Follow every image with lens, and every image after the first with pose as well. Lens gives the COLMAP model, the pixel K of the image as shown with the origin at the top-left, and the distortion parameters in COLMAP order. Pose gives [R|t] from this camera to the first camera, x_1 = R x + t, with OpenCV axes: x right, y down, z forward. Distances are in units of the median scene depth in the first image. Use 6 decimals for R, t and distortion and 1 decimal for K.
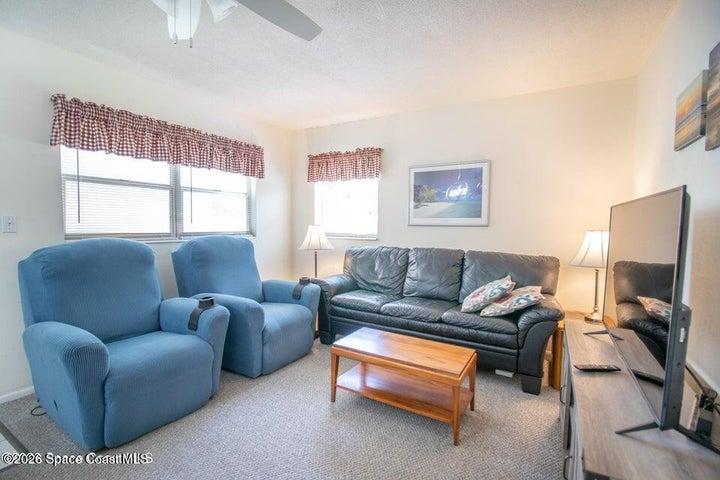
lens RADIAL K [[335.3, 0, 360.0], [0, 335.3, 240.0], [0, 0, 1]] dist [-0.000084, -0.013788]
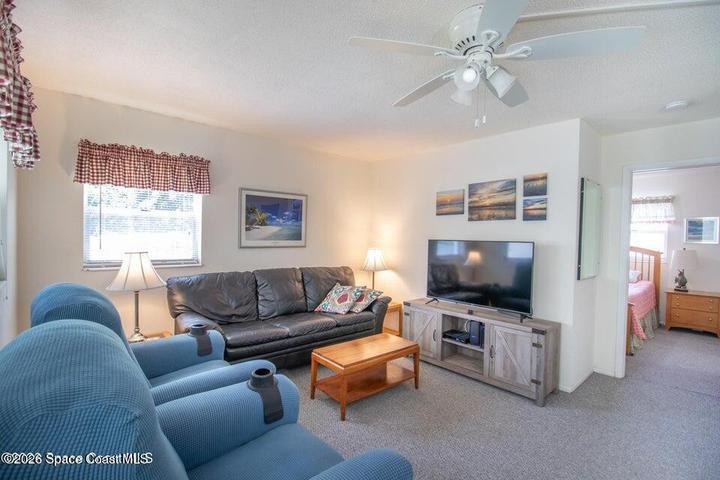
lens RADIAL K [[335.3, 0, 360.0], [0, 335.3, 240.0], [0, 0, 1]] dist [-0.000084, -0.013788]
pose [[0.311093, -0.016215, 0.950241, -0.763829], [0.032289, 0.999458, 0.006484, -0.070601], [-0.949831, 0.028665, 0.311448, 0.424677]]
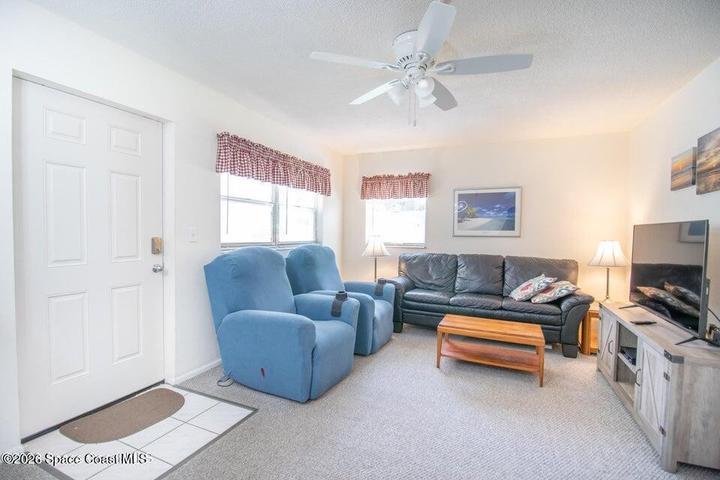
lens RADIAL K [[335.3, 0, 360.0], [0, 335.3, 240.0], [0, 0, 1]] dist [-0.000084, -0.013788]
pose [[0.993882, 0.000595, 0.110443, -0.384849], [0.002434, 0.999625, -0.027288, 0.004170], [-0.110417, 0.027390, 0.993508, -0.223829]]
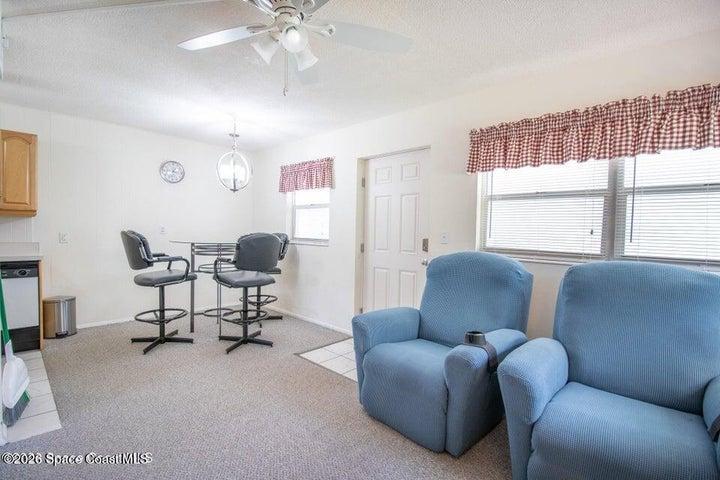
lens RADIAL K [[335.3, 0, 360.0], [0, 335.3, 240.0], [0, 0, 1]] dist [-0.000084, -0.013788]
pose [[-0.246122, 0.015853, -0.969109, 0.263082], [-0.073238, 0.996703, 0.034905, -0.040674], [0.966468, 0.079567, -0.244149, 0.664536]]
